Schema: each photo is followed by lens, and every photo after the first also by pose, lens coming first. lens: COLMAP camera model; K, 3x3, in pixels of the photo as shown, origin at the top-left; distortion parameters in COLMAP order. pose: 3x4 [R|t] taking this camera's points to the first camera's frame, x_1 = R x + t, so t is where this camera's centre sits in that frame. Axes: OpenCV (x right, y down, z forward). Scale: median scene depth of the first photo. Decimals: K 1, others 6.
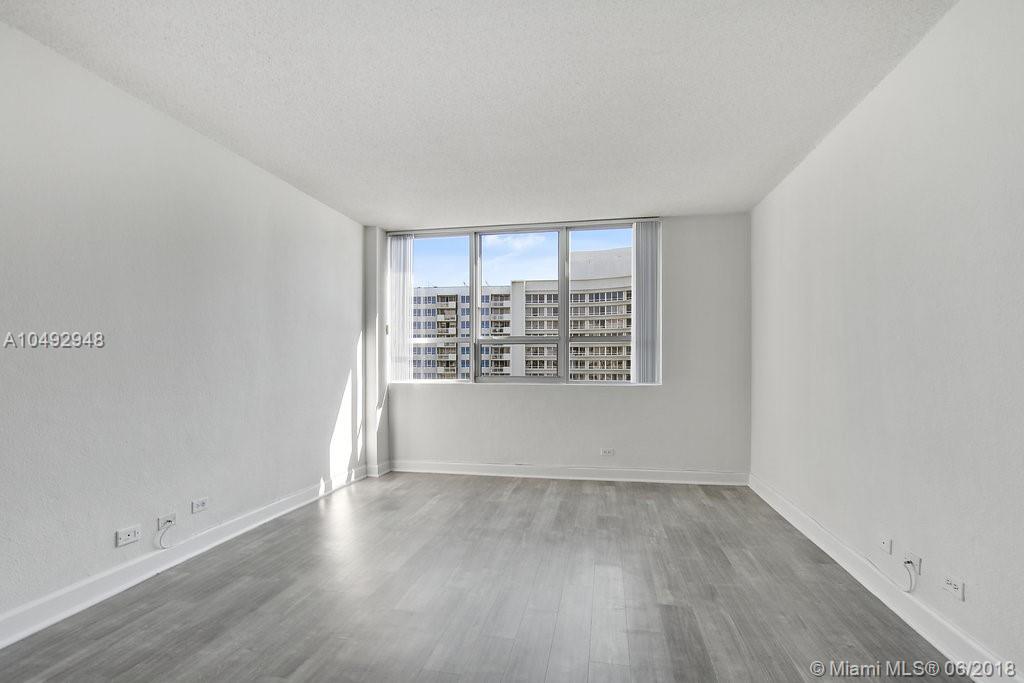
lens RADIAL K [[479.1, 0, 507.0], [0, 479.1, 368.8], [0, 0, 1]] dist [-0.001687, 0.000137]
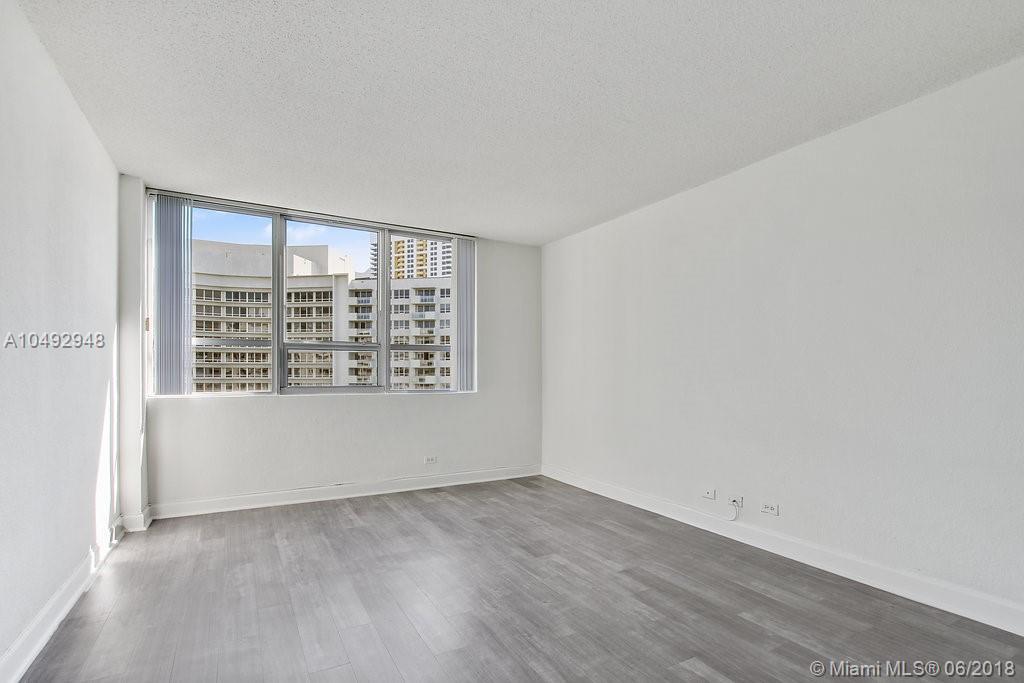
lens RADIAL K [[489.1, 0, 491.2], [0, 489.1, 374.8], [0, 0, 1]] dist [-0.002621, 0.000193]
pose [[0.776352, -0.000492, 0.630300, -0.353945], [0.003517, 0.999988, -0.003551, -0.001074], [-0.630290, 0.004974, 0.776344, 0.121261]]
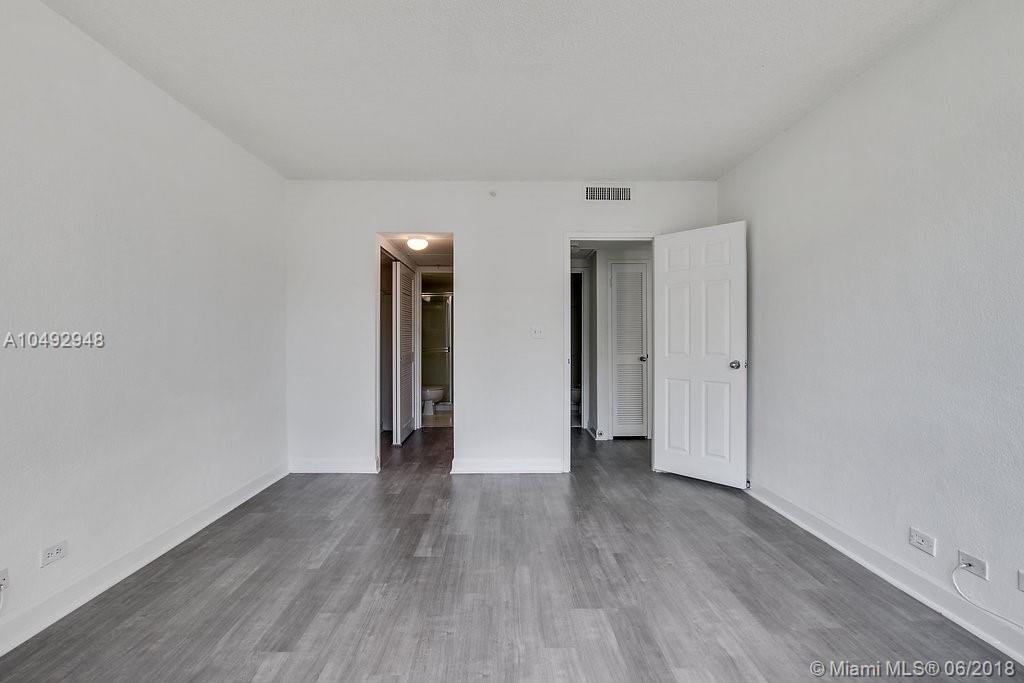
lens RADIAL K [[481.2, 0, 504.5], [0, 481.2, 340.0], [0, 0, 1]] dist [-0.003952, -0.000622]
pose [[-0.978638, 0.005388, -0.205521, 0.066603], [0.002728, 0.999909, 0.013224, -0.014762], [0.205574, 0.012381, -0.978563, 0.915603]]
